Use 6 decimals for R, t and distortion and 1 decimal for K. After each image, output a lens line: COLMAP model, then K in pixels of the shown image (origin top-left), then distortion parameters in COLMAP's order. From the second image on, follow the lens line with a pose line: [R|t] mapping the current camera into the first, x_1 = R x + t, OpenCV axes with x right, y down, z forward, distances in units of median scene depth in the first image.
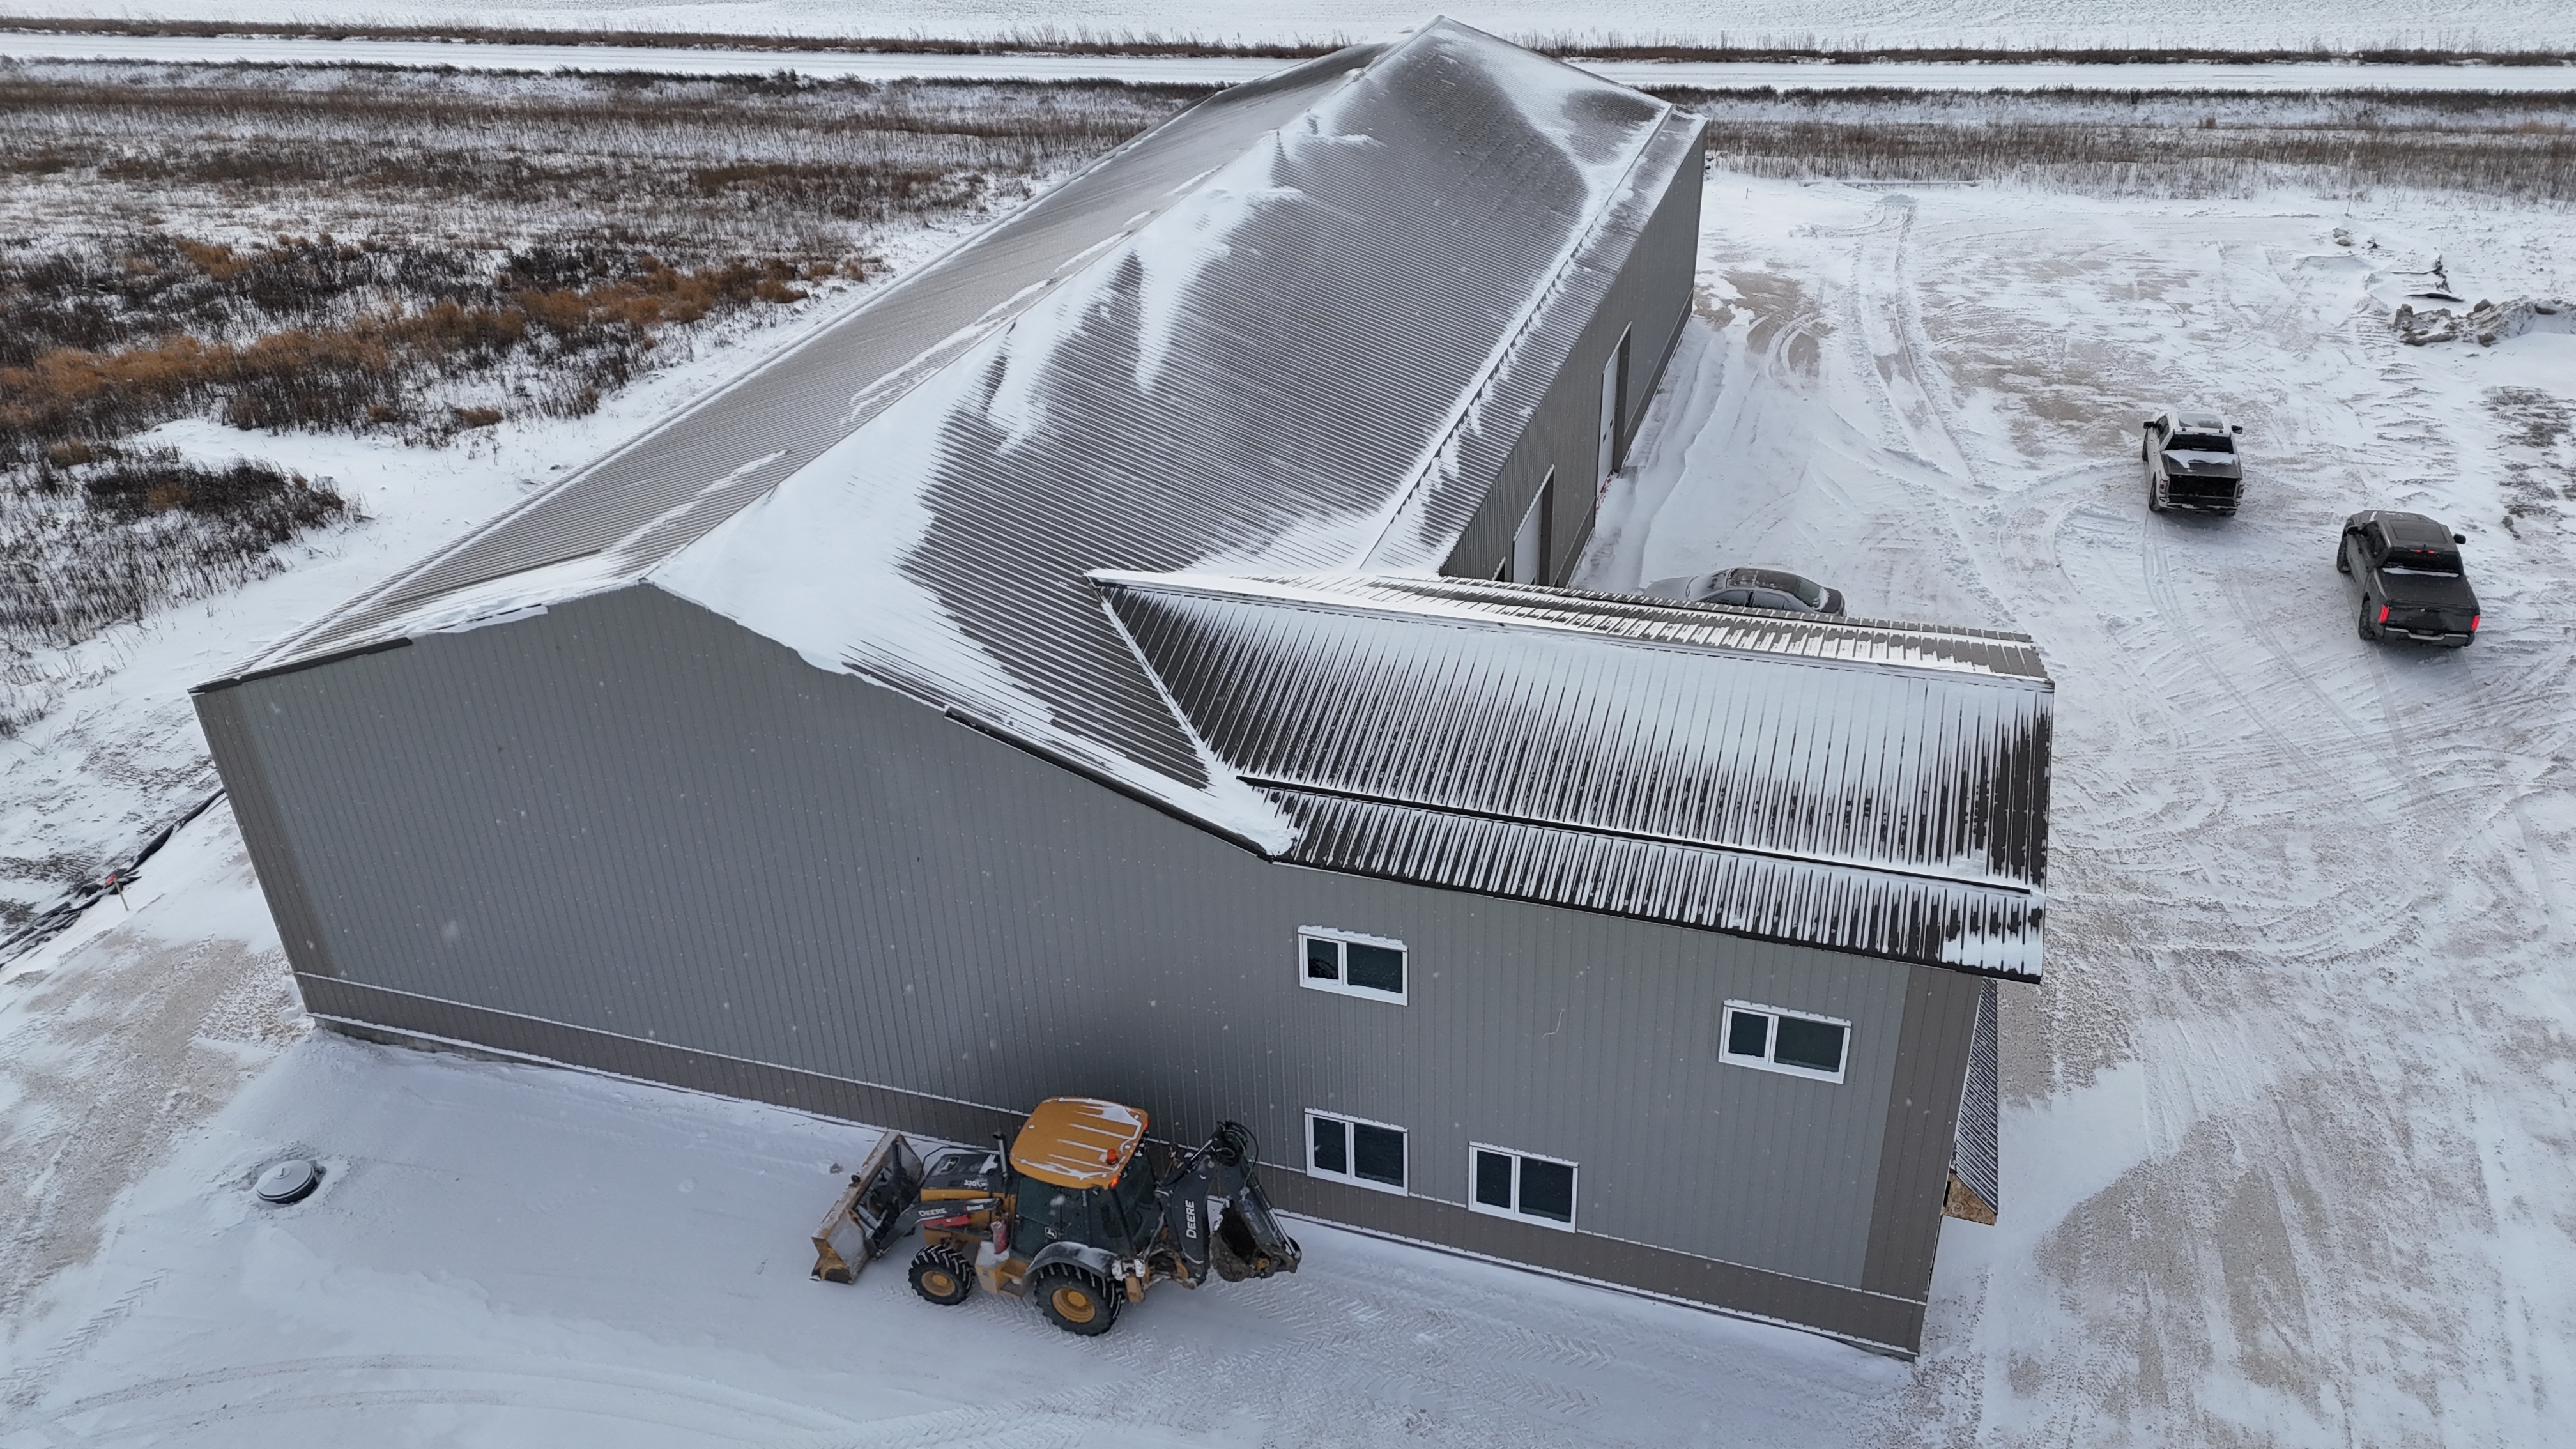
lens RADIAL K [[1863.5, 0, 1290.7], [0, 1863.5, 720.9], [0, 0, 1]] dist [0.086793, -0.075888]
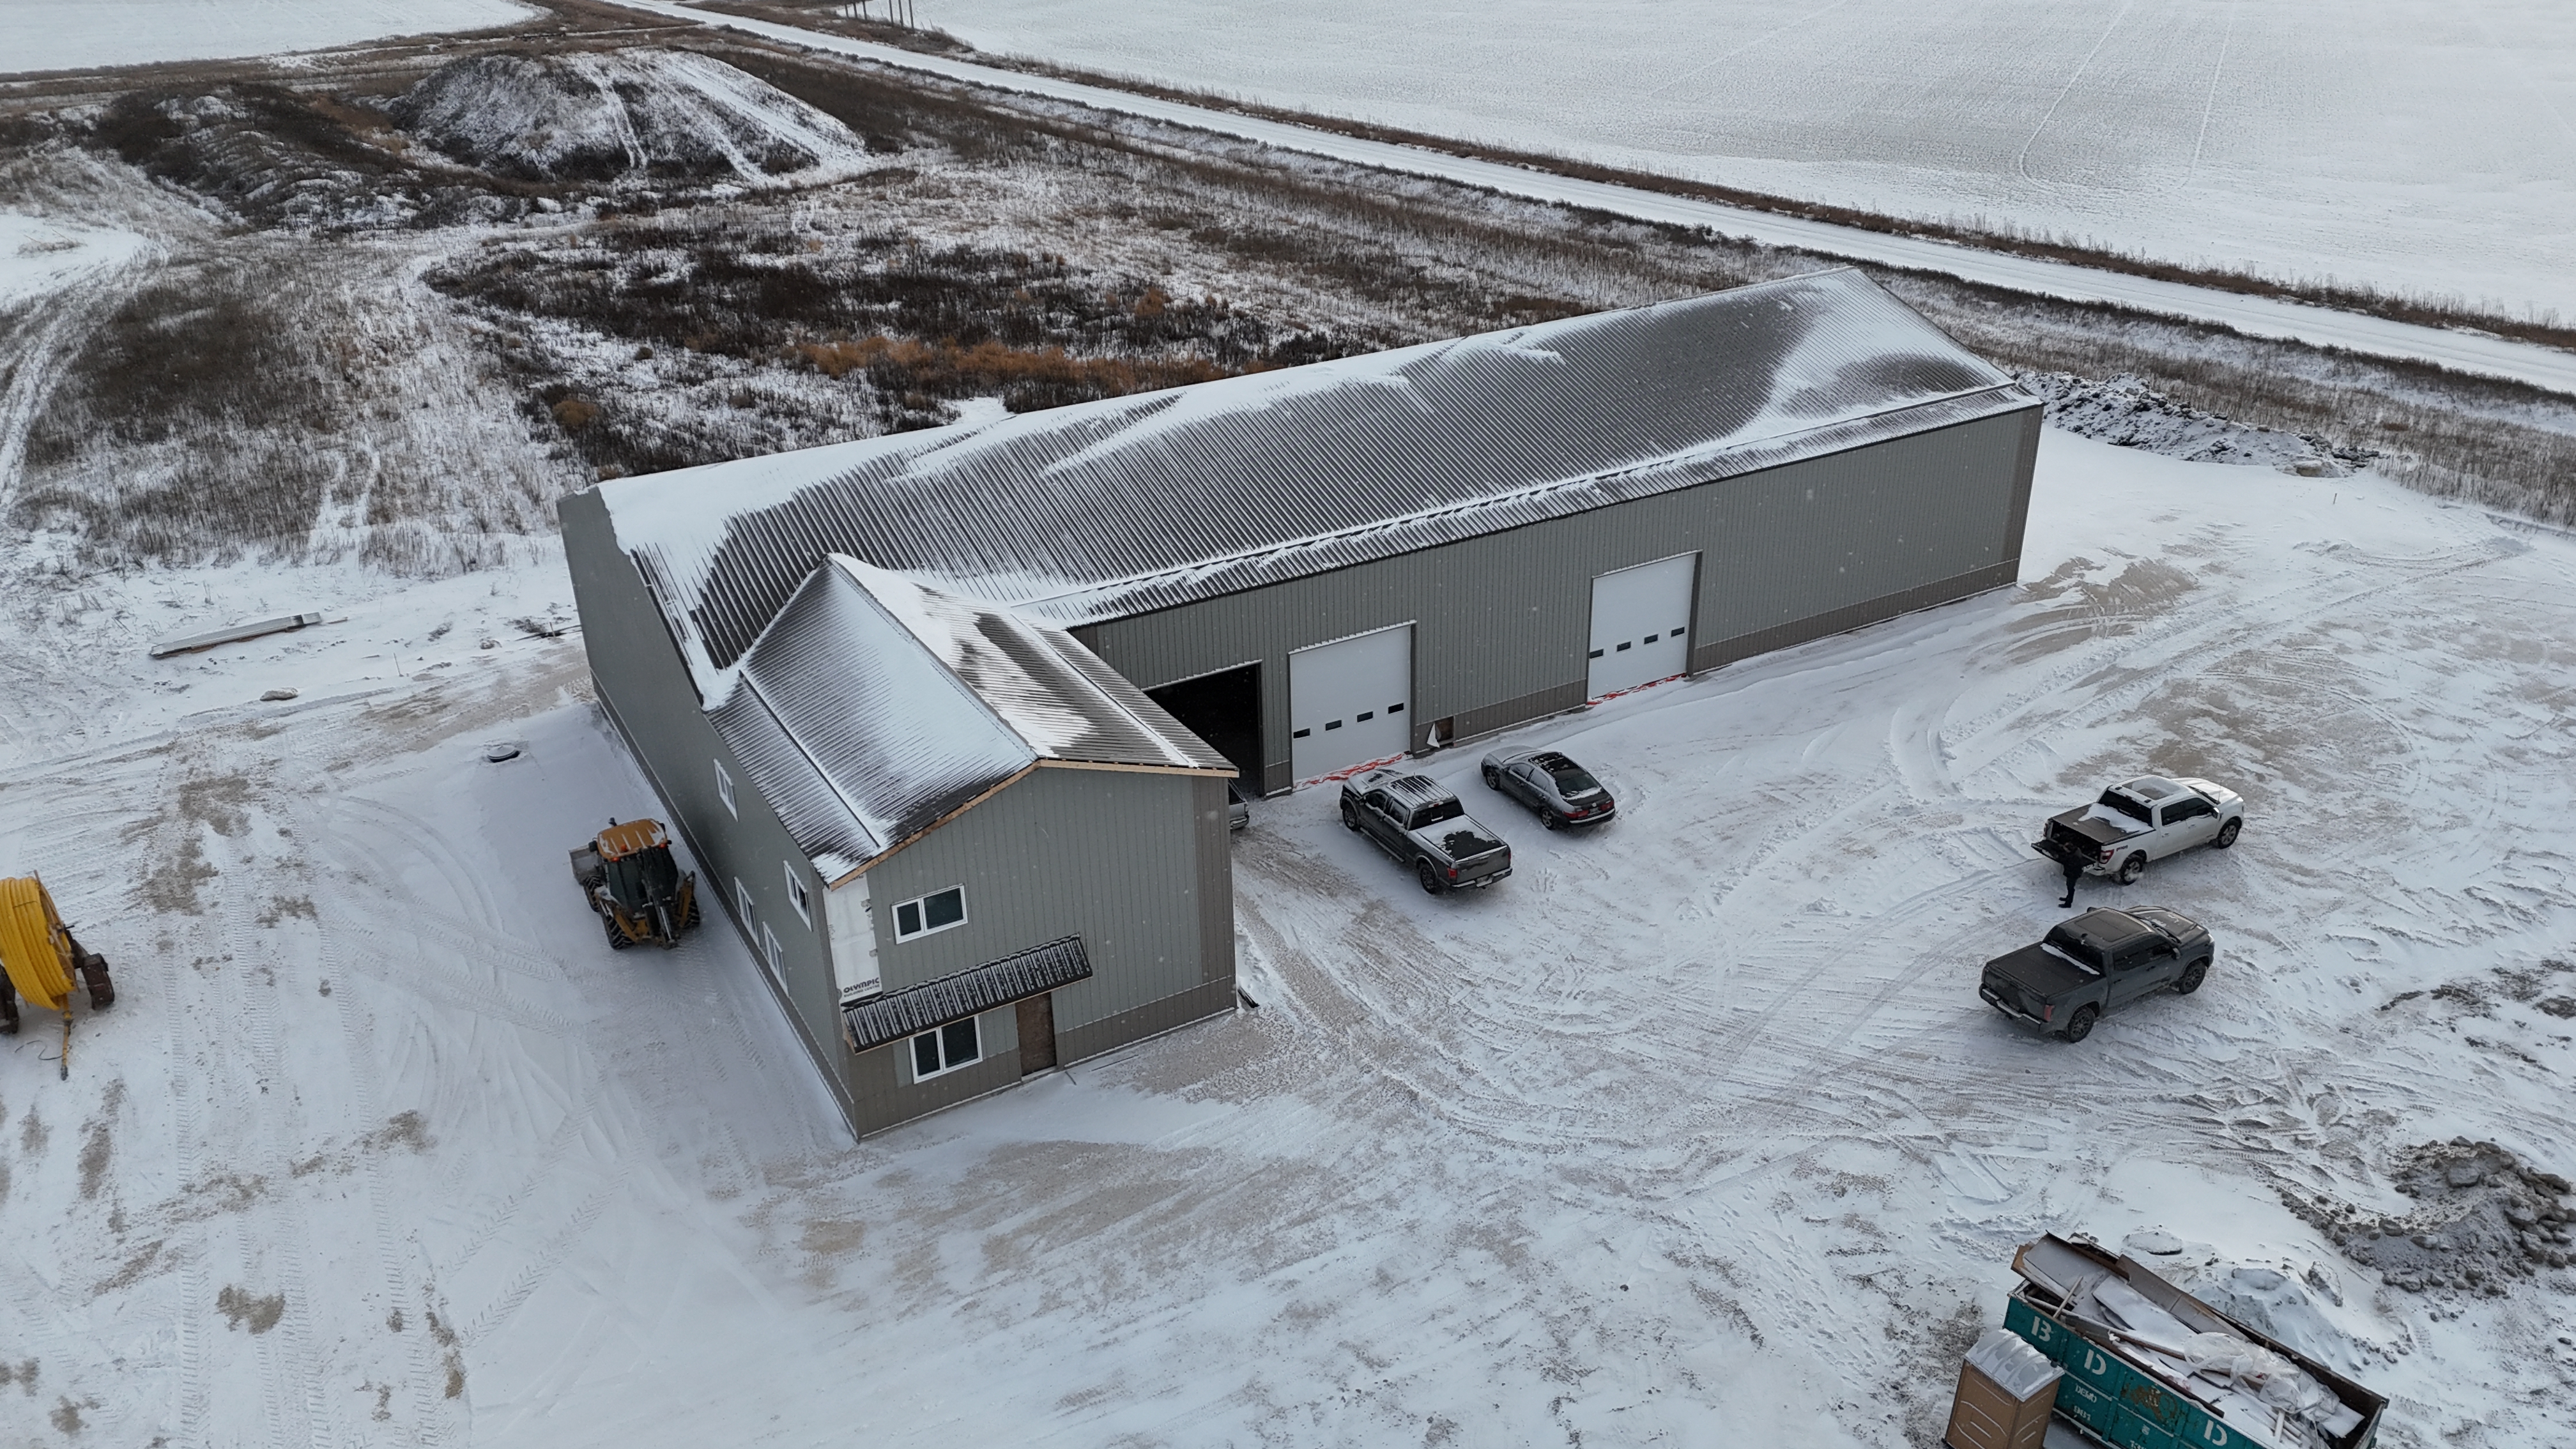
lens RADIAL K [[1863.5, 0, 1292.6], [0, 1863.5, 726.1], [0, 0, 1]] dist [0.086793, -0.075888]
pose [[0.741597, 0.301692, -0.599179, 0.639317], [-0.330973, 0.941441, 0.064383, -0.091859], [0.583516, 0.150565, 0.798022, -0.036565]]
